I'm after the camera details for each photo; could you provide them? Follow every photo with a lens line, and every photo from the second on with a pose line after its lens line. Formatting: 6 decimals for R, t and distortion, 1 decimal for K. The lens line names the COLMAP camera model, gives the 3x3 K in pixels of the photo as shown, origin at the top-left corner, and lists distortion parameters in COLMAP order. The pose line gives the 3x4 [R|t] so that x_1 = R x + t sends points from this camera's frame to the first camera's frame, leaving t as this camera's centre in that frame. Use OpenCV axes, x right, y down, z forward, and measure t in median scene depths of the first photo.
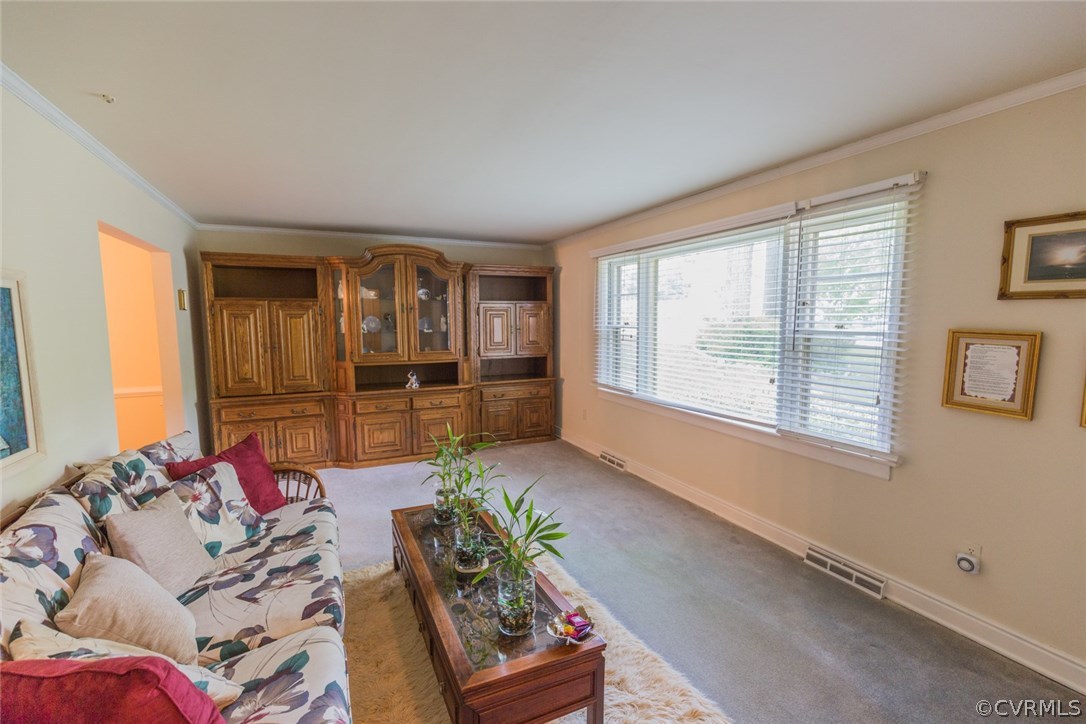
lens RADIAL K [[487.9, 0, 544.0], [0, 487.9, 364.2], [0, 0, 1]] dist [0.016130, -0.000151]
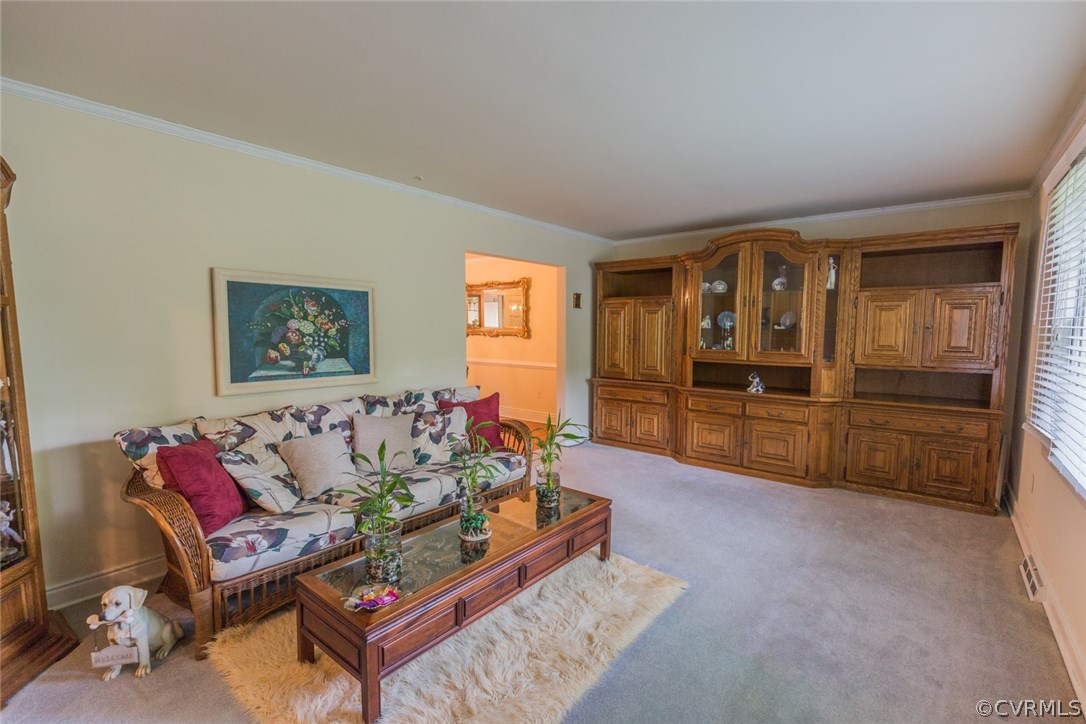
lens RADIAL K [[487.9, 0, 544.0], [0, 487.9, 364.2], [0, 0, 1]] dist [0.016130, -0.000151]
pose [[0.449373, 0.077492, -0.889977, 0.360821], [-0.090999, 0.995019, 0.040691, -0.003235], [0.888697, 0.062702, 0.454186, 0.278184]]
